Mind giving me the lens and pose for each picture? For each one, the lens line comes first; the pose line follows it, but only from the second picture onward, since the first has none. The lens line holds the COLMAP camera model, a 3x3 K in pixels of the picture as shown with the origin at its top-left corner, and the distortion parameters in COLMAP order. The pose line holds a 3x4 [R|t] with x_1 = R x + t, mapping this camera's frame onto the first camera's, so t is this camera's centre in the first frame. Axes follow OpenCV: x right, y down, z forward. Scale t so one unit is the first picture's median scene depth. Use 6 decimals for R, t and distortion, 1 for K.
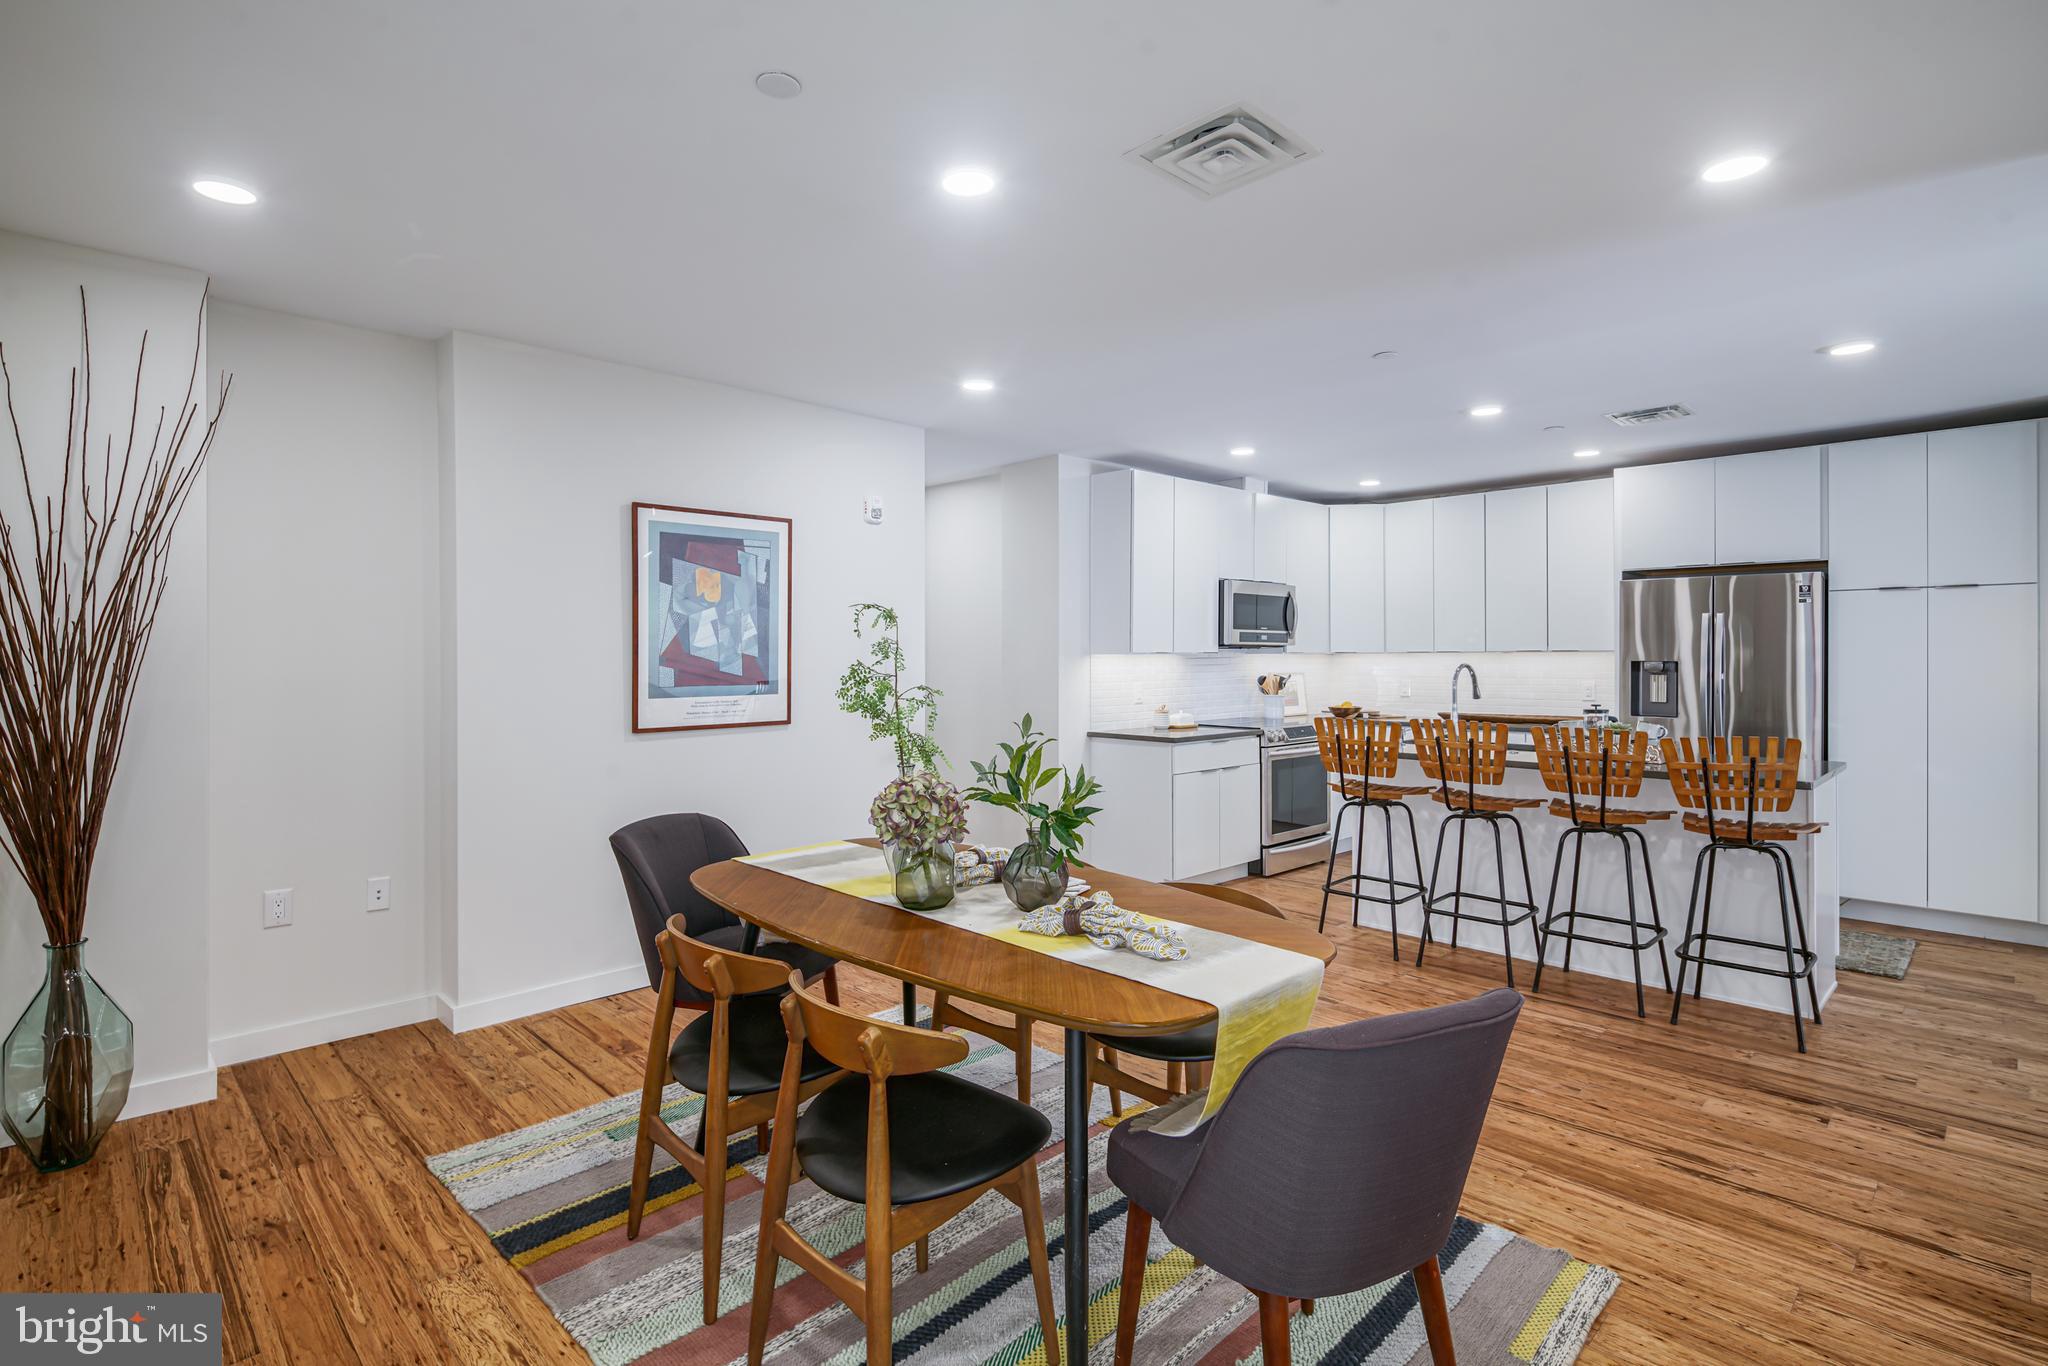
lens RADIAL K [[1003.1, 0, 1013.1], [0, 1003.1, 656.5], [0, 0, 1]] dist [0.002990, -0.002928]
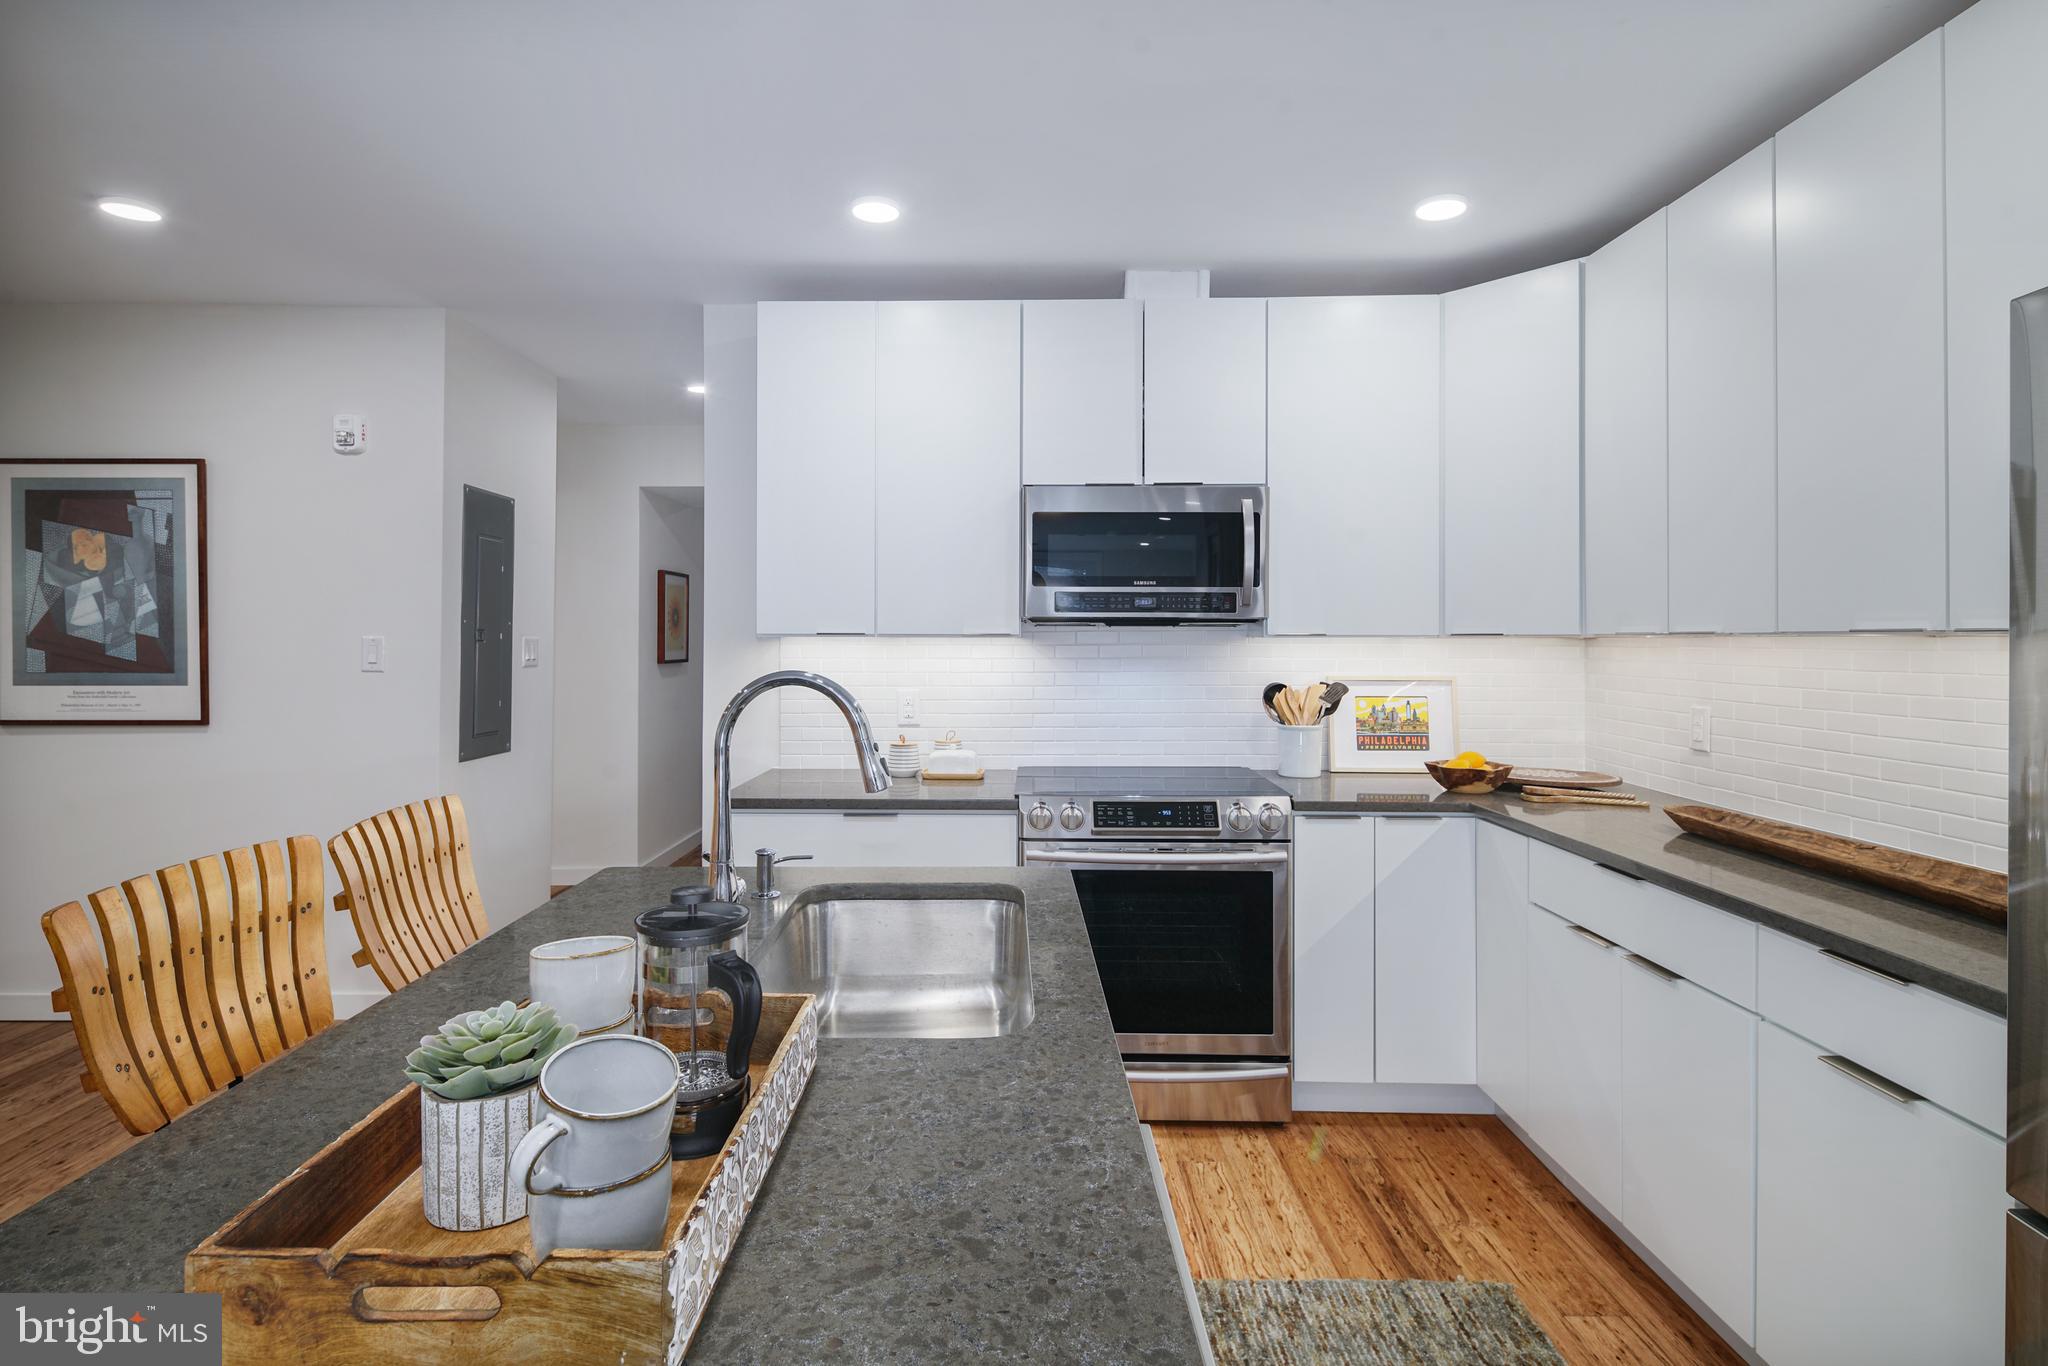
lens RADIAL K [[1003.1, 0, 1013.3], [0, 1003.1, 631.0], [0, 0, 1]] dist [0.002990, -0.002928]
pose [[0.714943, 0.000422, -0.699183, 0.668064], [-0.005145, 0.999976, -0.004657, -0.003952], [0.699164, 0.006926, 0.714928, 0.773590]]
